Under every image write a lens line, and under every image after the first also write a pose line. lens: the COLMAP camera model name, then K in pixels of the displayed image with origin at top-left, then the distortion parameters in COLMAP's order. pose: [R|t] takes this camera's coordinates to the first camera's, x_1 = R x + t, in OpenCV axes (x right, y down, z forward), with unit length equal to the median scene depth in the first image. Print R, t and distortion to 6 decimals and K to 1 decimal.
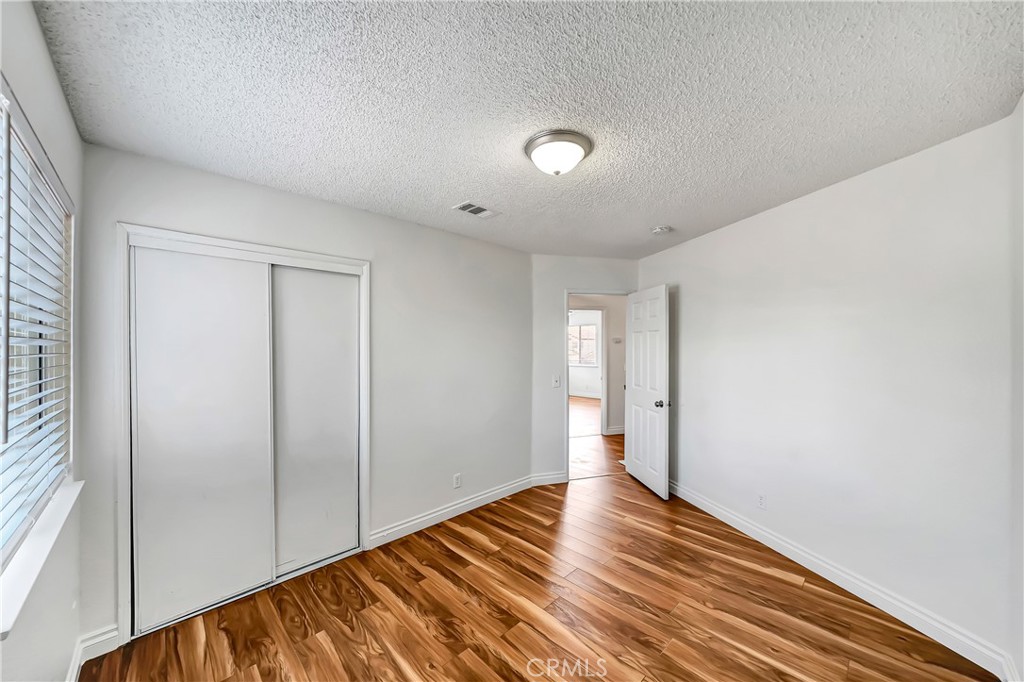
lens RADIAL K [[377.7, 0, 509.7], [0, 377.7, 337.8], [0, 0, 1]] dist [-0.001395, -0.000154]
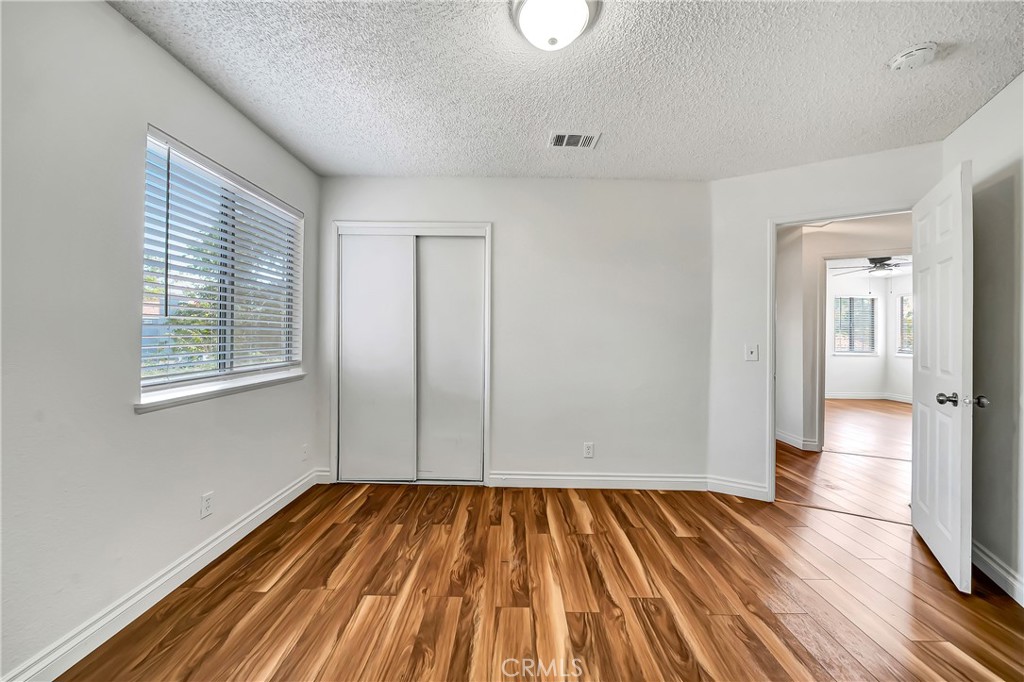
lens RADIAL K [[364.1, 0, 513.3], [0, 364.1, 331.3], [0, 0, 1]] dist [-0.002378, -0.000129]
pose [[0.708483, 0.006914, -0.705694, 0.505537], [-0.003895, 0.999975, 0.005888, 0.128314], [0.705717, -0.001423, 0.708493, 0.370350]]
